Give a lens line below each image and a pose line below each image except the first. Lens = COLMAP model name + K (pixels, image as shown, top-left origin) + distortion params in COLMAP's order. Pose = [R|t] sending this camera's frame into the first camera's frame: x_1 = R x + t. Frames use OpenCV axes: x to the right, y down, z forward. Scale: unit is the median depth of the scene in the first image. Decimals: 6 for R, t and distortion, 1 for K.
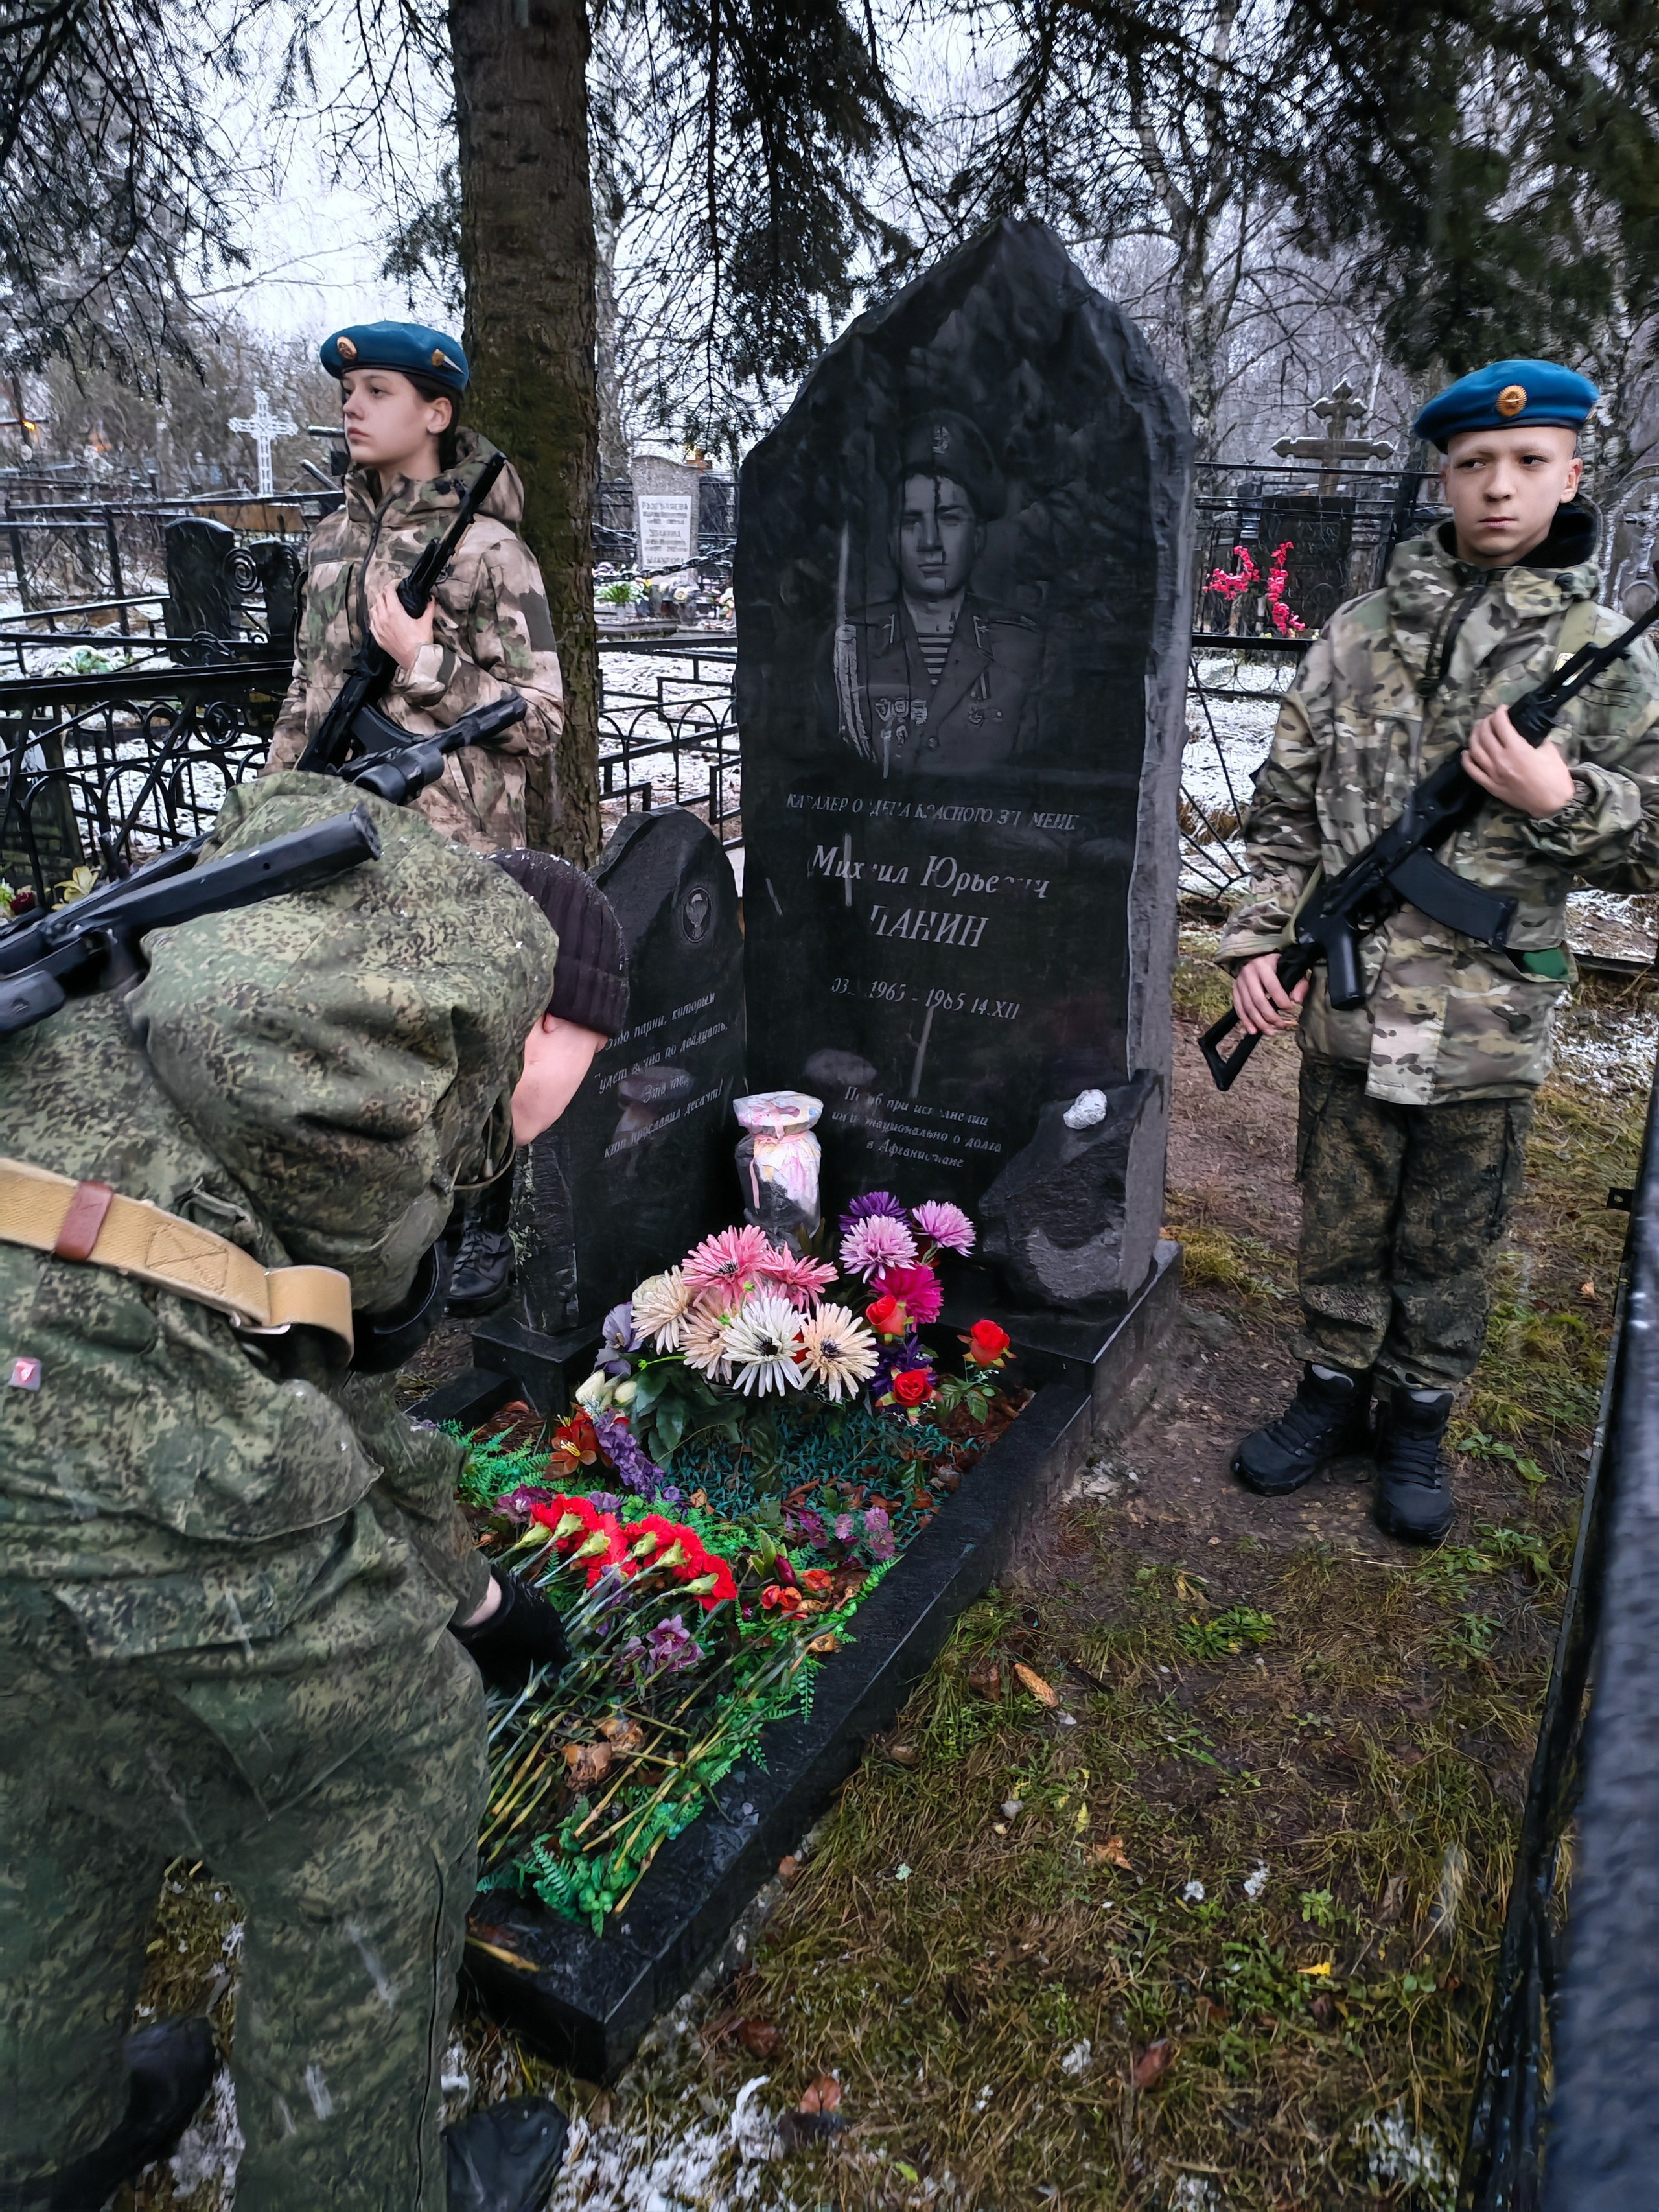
lens RADIAL K [[1531.1, 0, 784.3], [0, 1531.1, 1146.0], [0, 0, 1]] dist [0.025563, -0.053419]
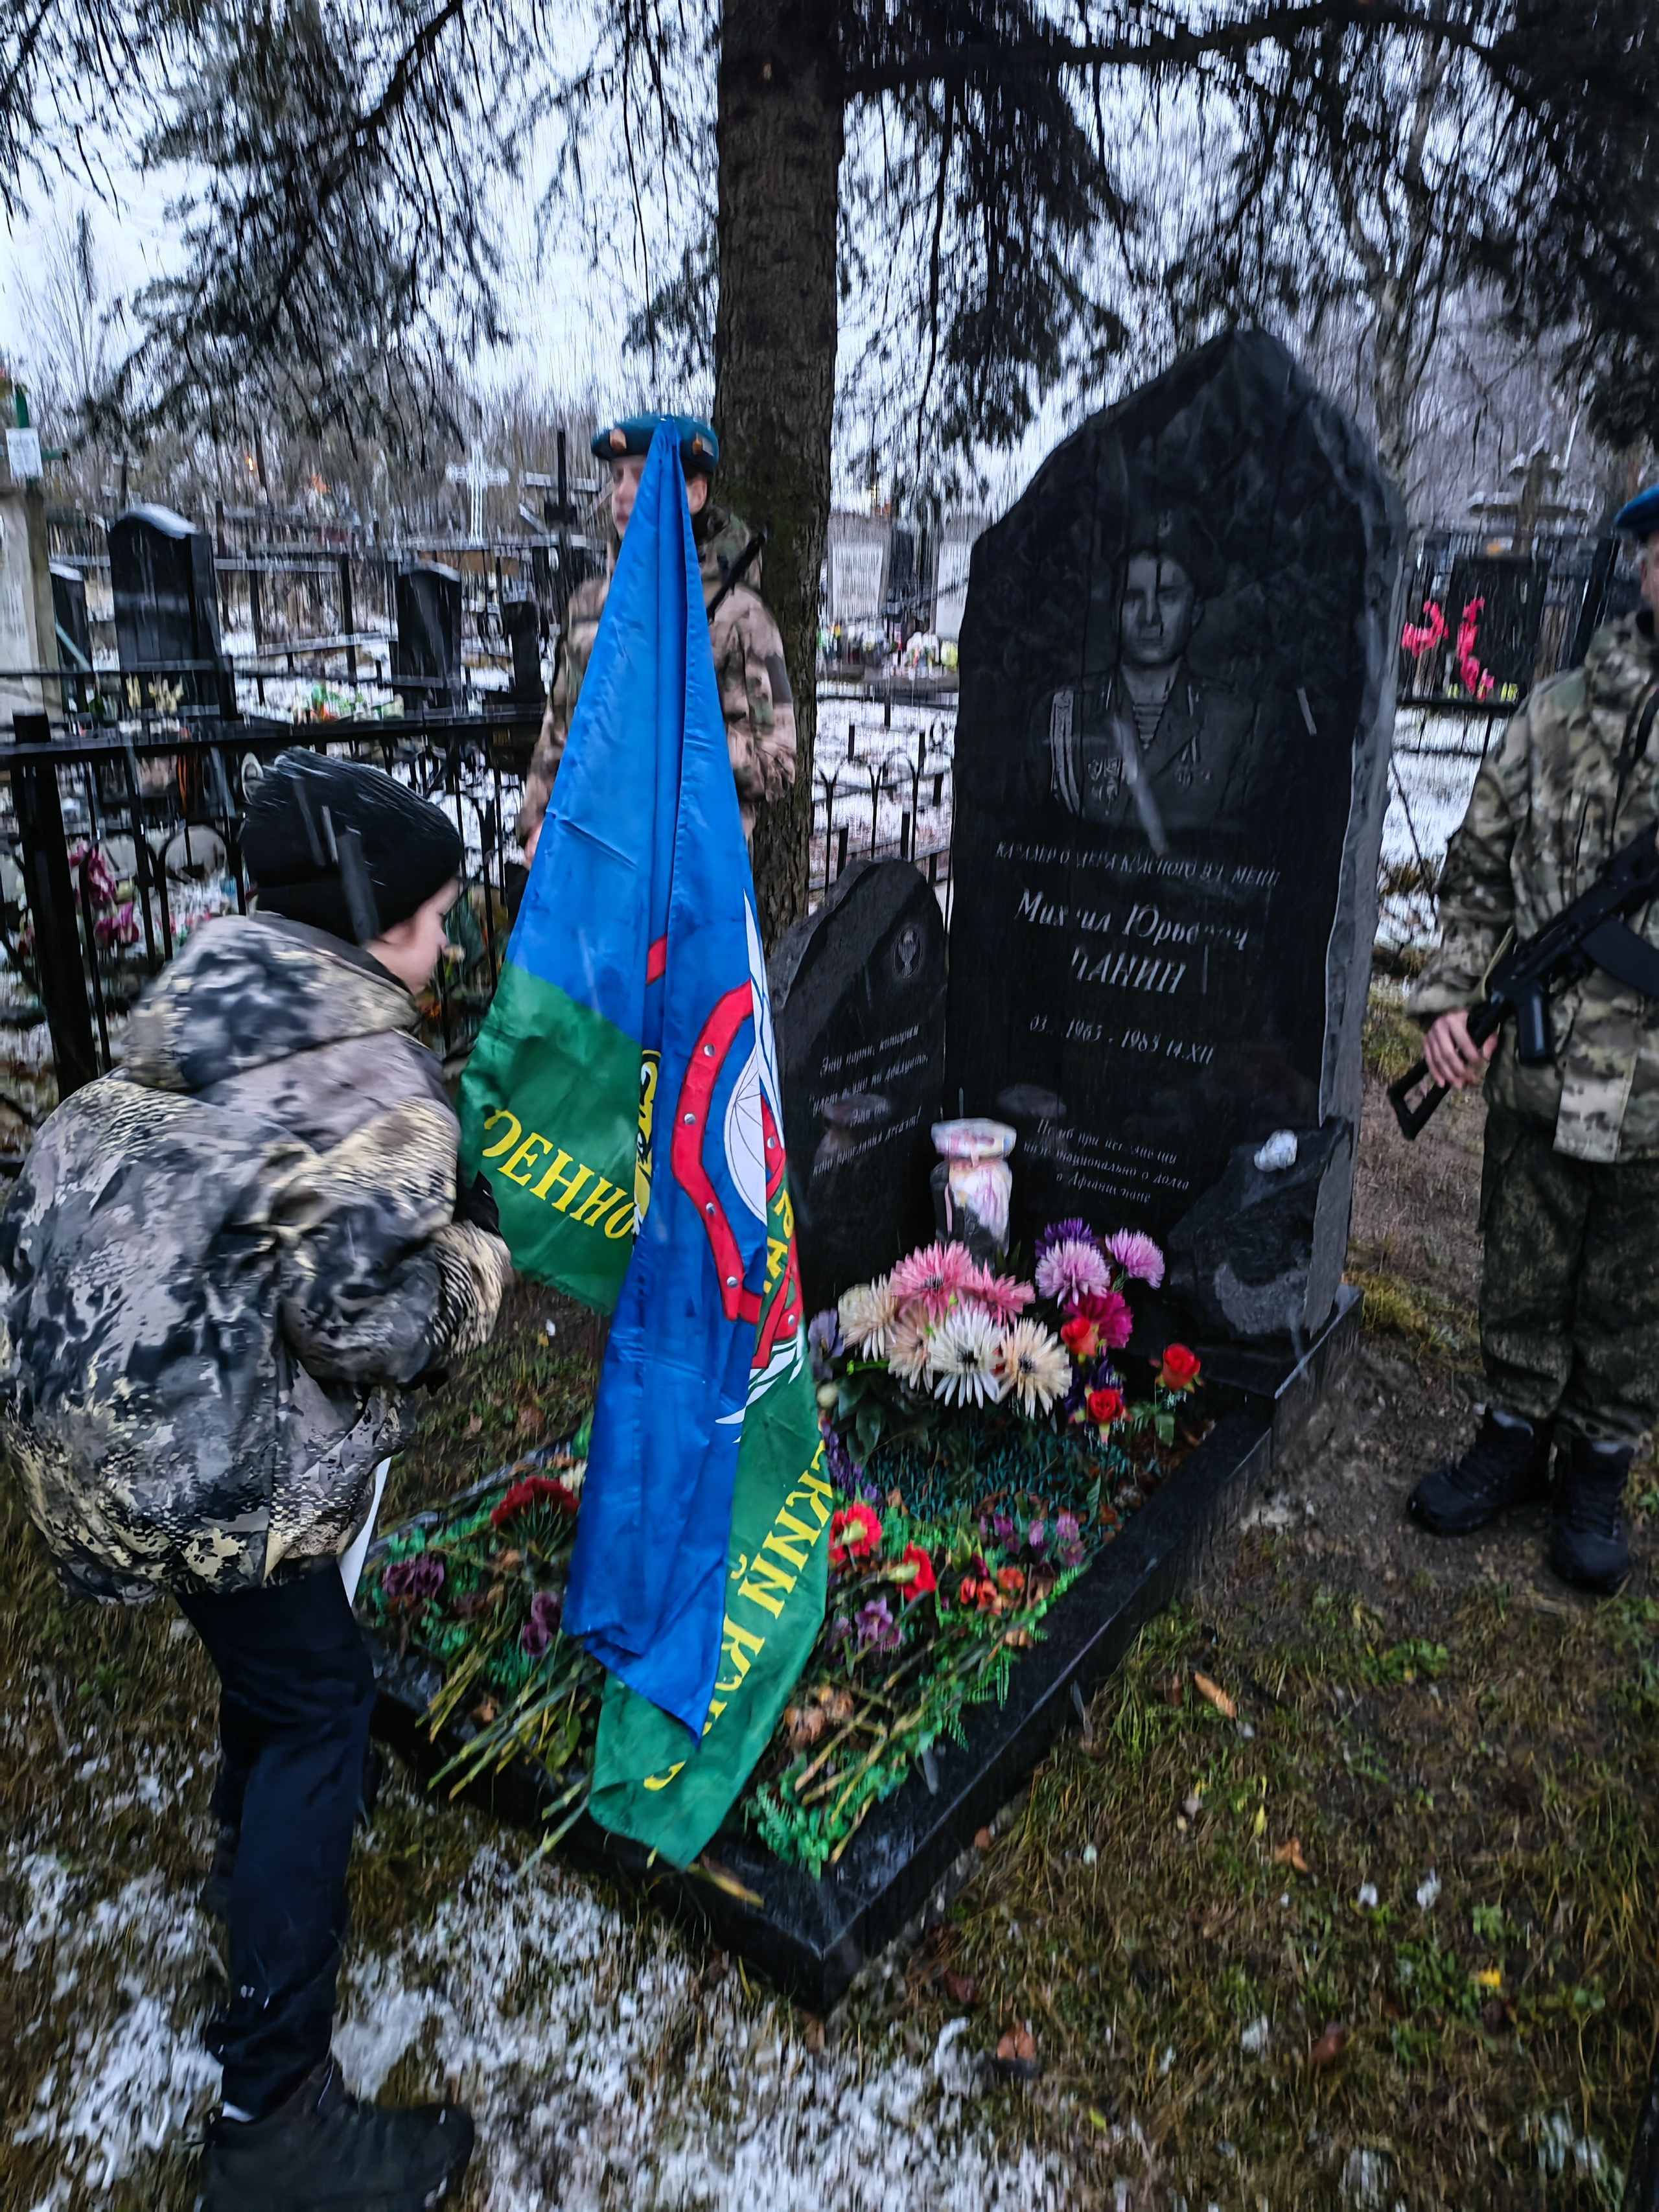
lens RADIAL K [[1535.6, 0, 829.5], [0, 1535.6, 1106.0], [0, 0, 1]] dist [0.014629, -0.024329]
pose [[0.996326, 0.043587, -0.073715, -0.033862], [-0.047120, 0.997788, -0.046885, 0.009883], [0.071509, 0.050187, 0.996177, -0.074610]]
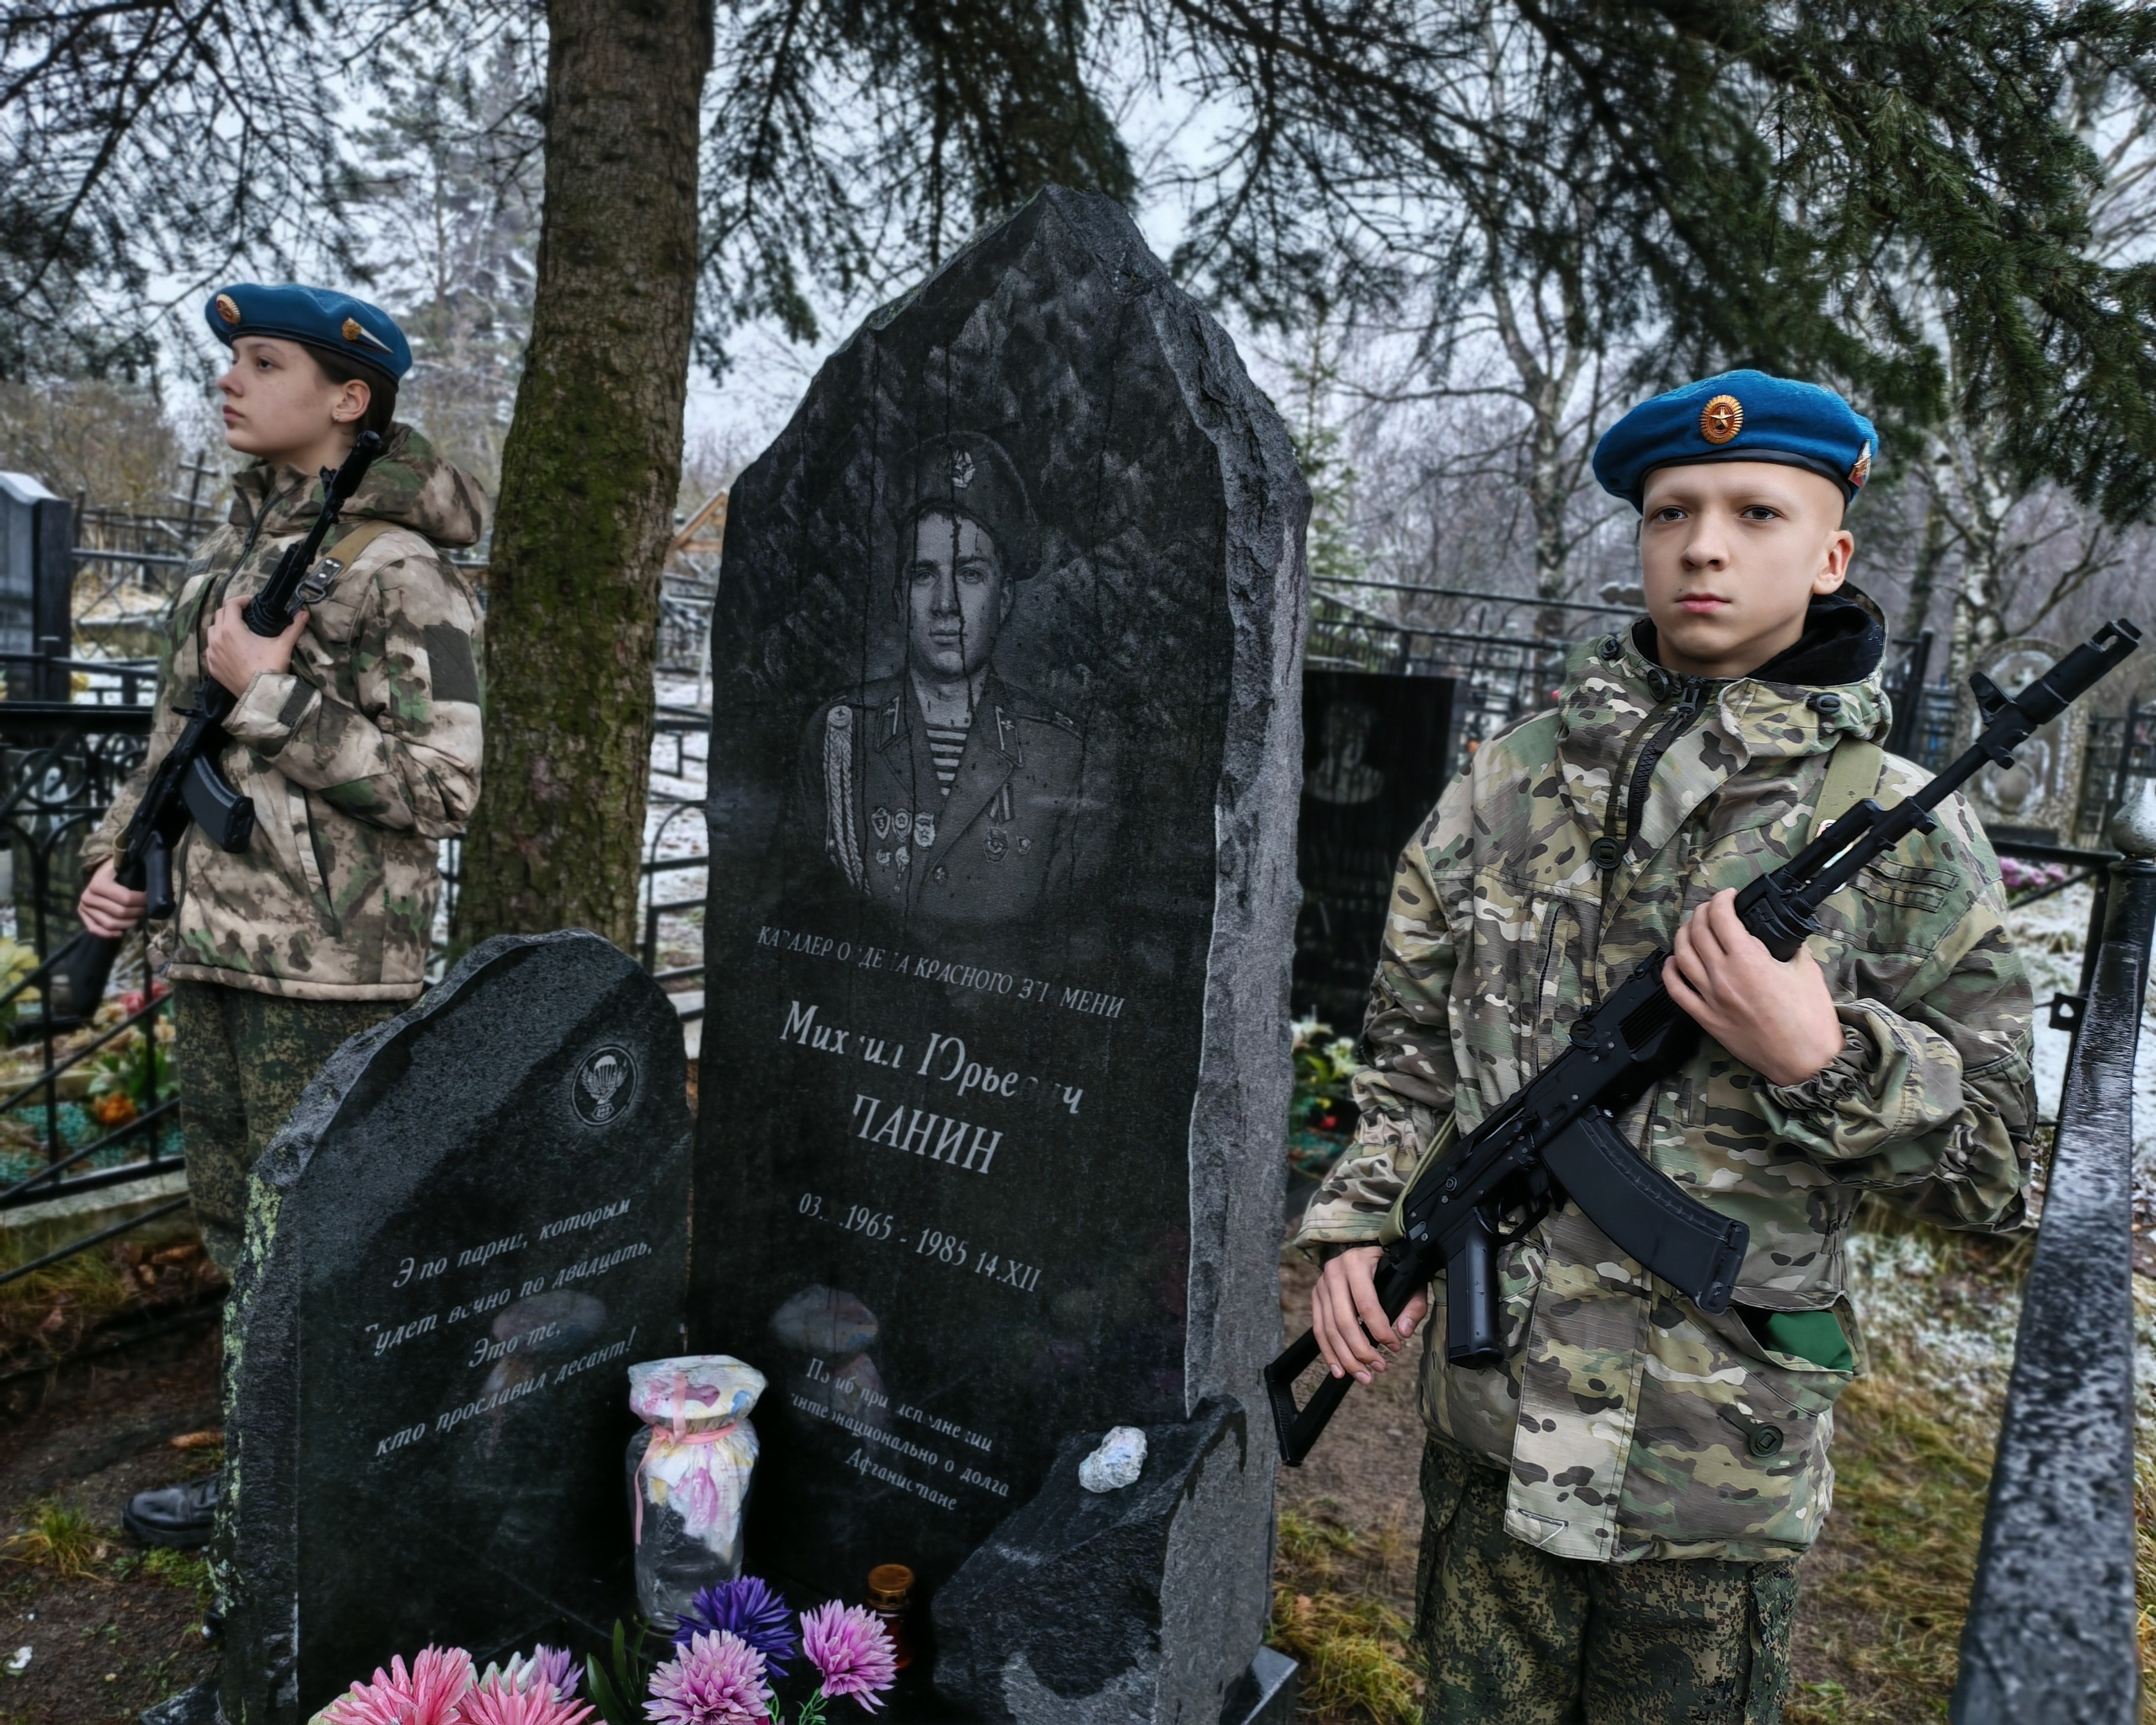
lens RADIAL K [[1585.5, 0, 1082.5], [0, 1585.5, 872.1], [0, 0, 1]] dist [0.109451, -0.231316]
pose [[0.994113, 0.087524, -0.063872, 0.233421], [-0.100980, 0.962100, -0.253312, -0.098868], [0.039280, 0.258271, 0.965274, 0.344300]]
